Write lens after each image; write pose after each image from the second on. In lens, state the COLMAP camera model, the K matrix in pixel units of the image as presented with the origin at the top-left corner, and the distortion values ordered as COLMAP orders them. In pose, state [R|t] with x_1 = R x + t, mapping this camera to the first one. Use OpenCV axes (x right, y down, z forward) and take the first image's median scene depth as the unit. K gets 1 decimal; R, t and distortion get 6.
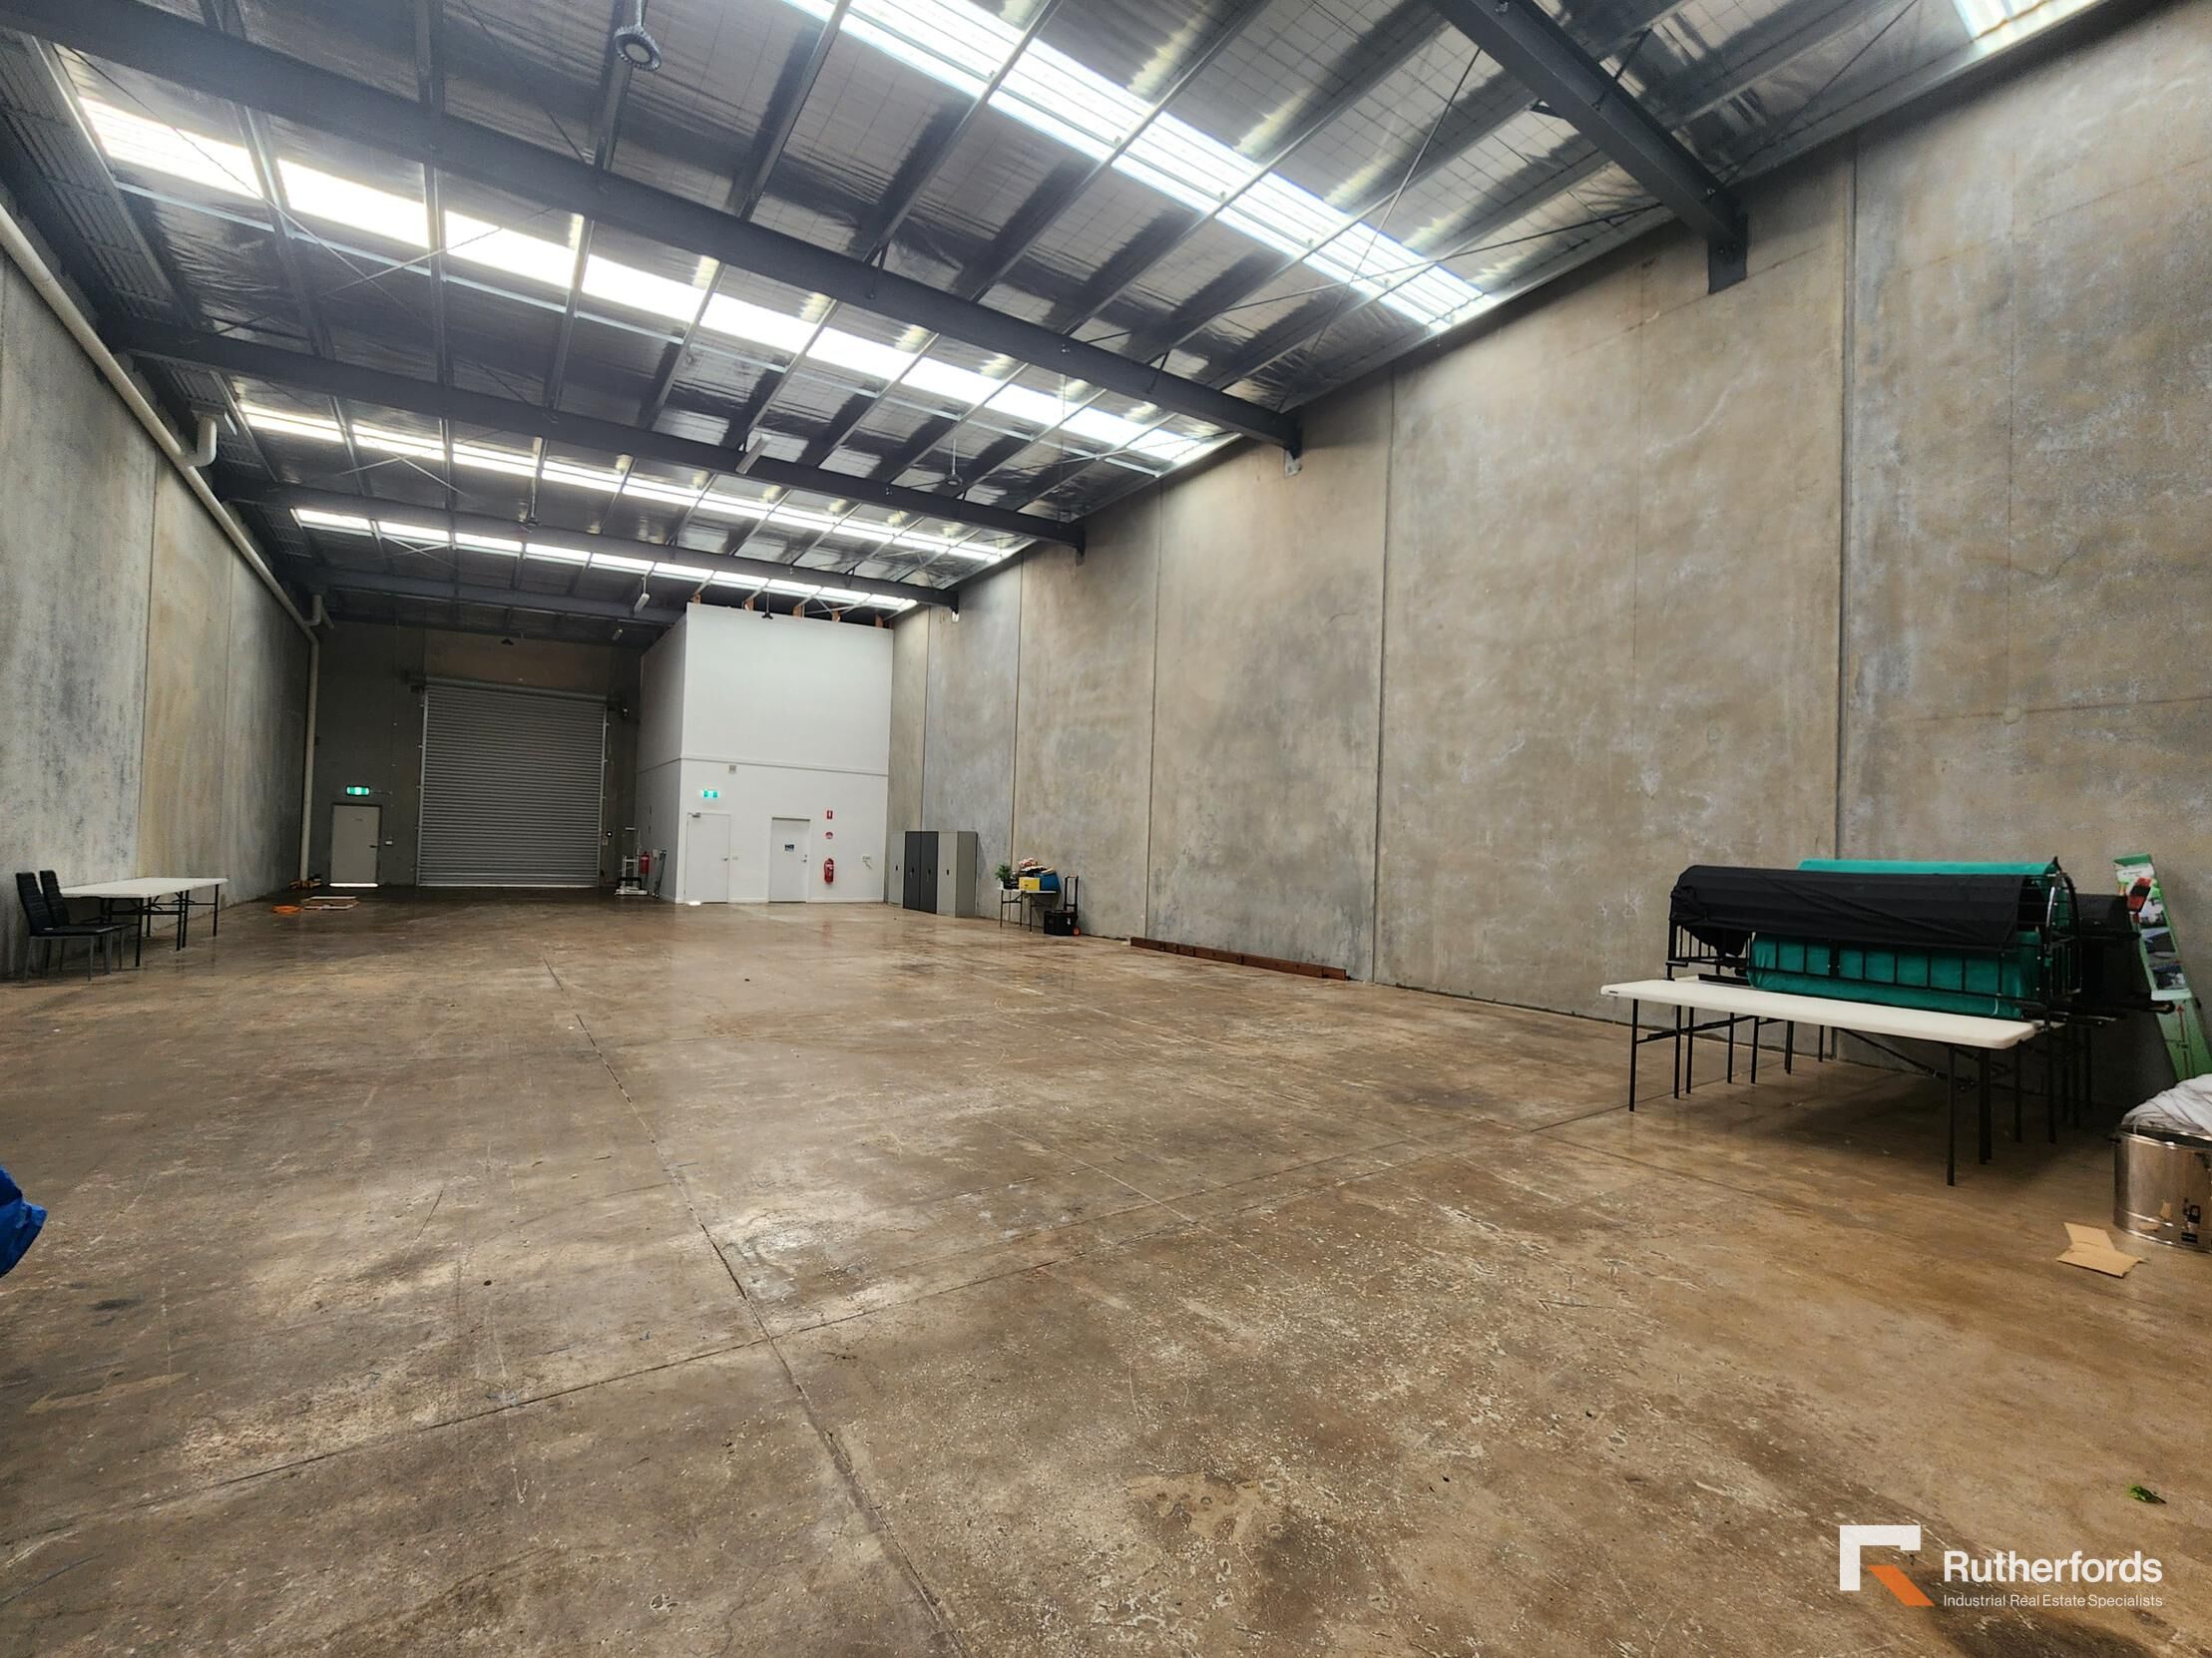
lens RADIAL K [[907.9, 0, 1112.3], [0, 907.9, 840.0], [0, 0, 1]] dist [-0.003224, -0.000940]
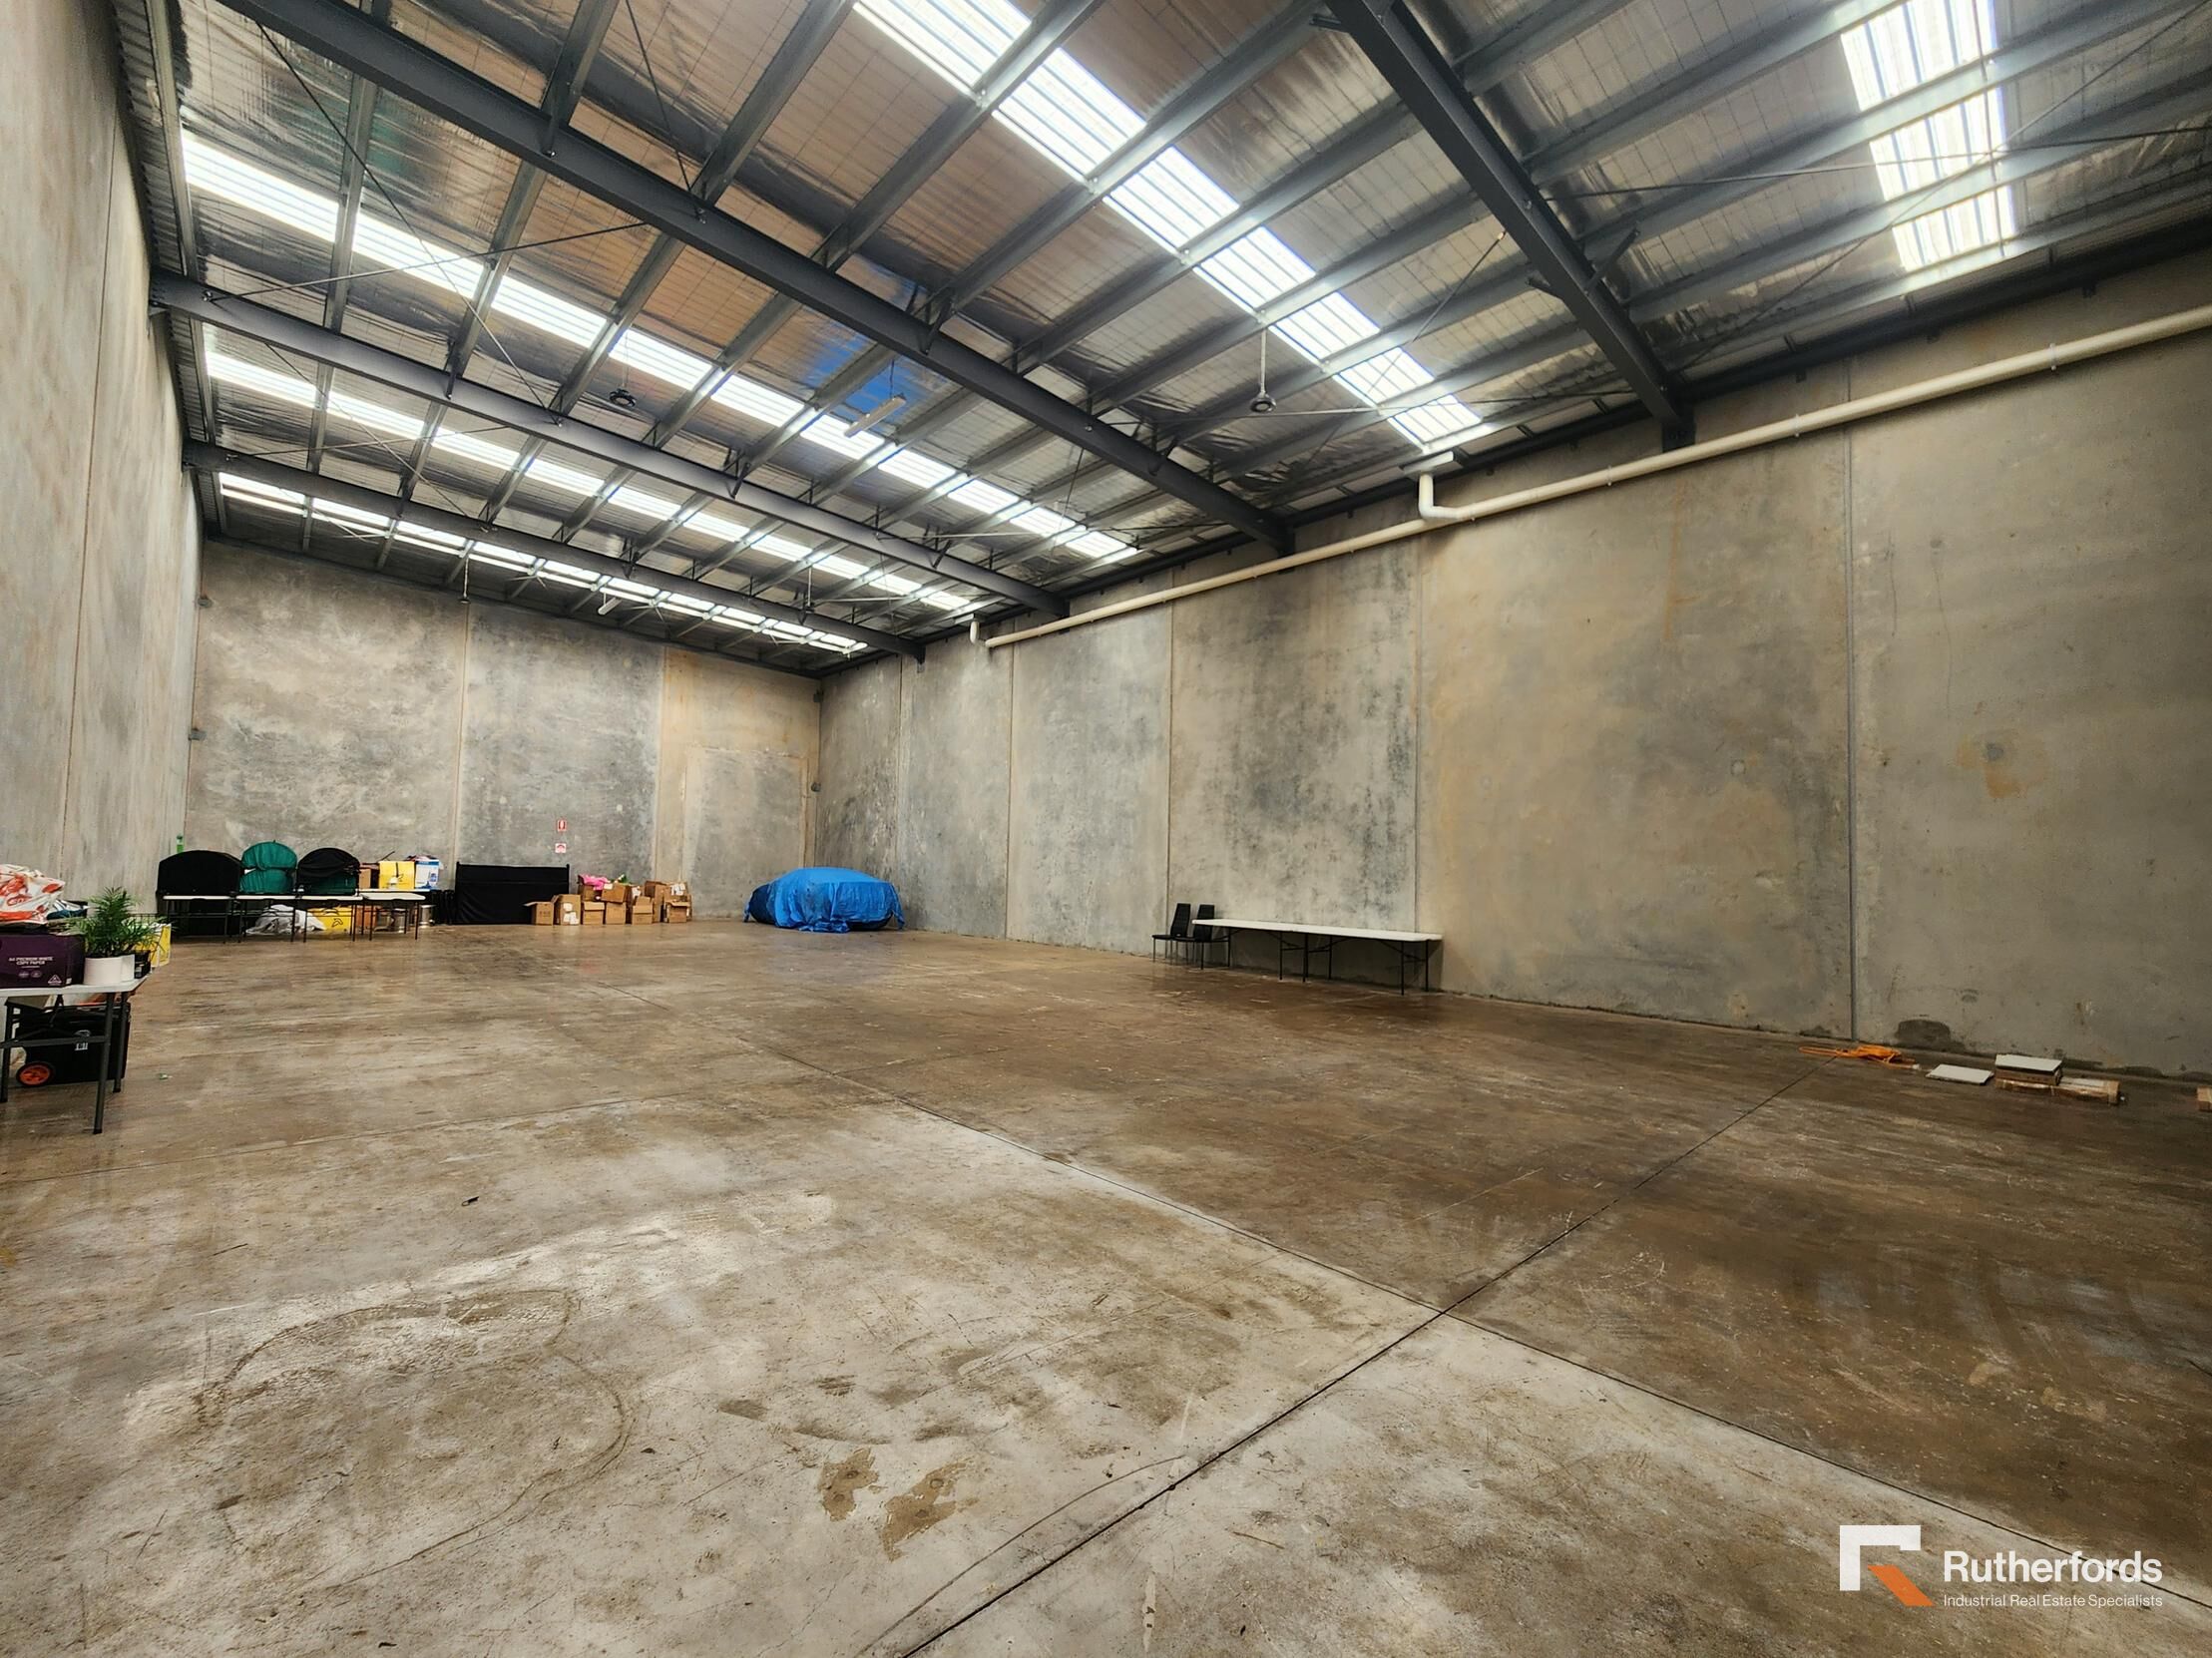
lens RADIAL K [[907.9, 0, 1112.3], [0, 907.9, 840.0], [0, 0, 1]] dist [-0.003224, -0.000940]
pose [[-0.988549, -0.066515, -0.135452, -0.458866], [-0.058901, 0.996491, -0.059467, 0.014410], [0.138933, -0.050808, -0.988998, 1.611986]]
